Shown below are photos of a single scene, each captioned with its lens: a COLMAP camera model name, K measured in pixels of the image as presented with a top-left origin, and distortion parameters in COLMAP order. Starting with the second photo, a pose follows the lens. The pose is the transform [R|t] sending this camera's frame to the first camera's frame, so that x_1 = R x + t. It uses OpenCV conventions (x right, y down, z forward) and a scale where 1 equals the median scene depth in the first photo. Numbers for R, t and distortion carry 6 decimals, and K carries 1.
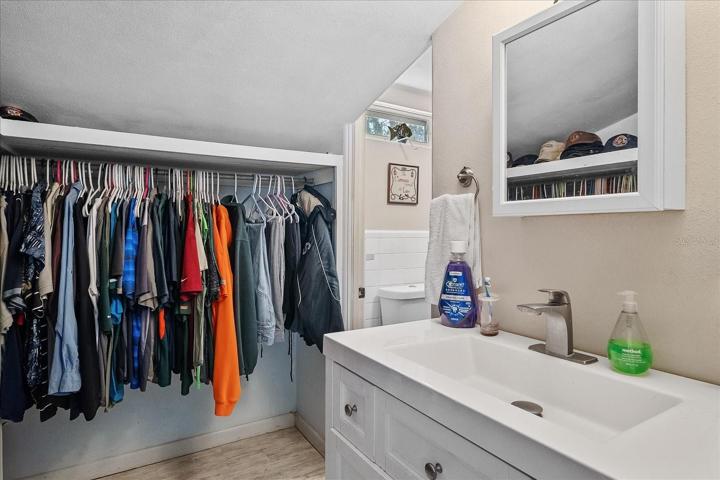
lens RADIAL K [[400.0, 0, 357.4], [0, 400.0, 239.8], [0, 0, 1]] dist [0.001539, 0.000773]
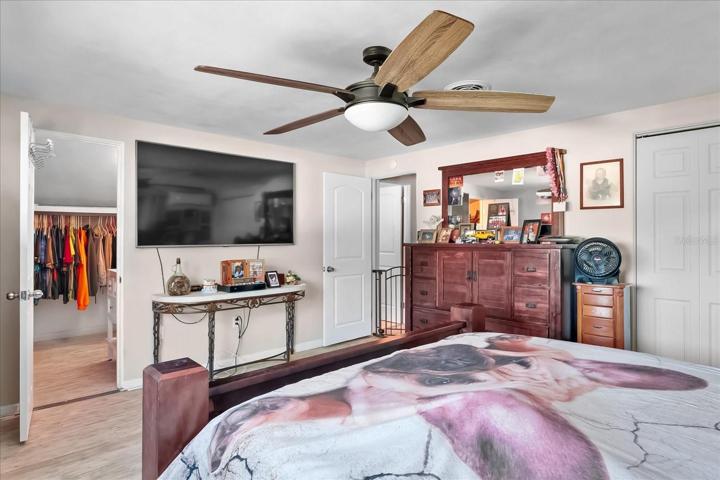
lens RADIAL K [[400.0, 0, 363.7], [0, 400.0, 237.3], [0, 0, 1]] dist [0.001539, 0.000773]
pose [[0.973569, 0.000887, 0.228392, 0.882908], [0.002474, 0.999893, -0.014428, 0.002215], [-0.228380, 0.014612, 0.973462, -2.022932]]
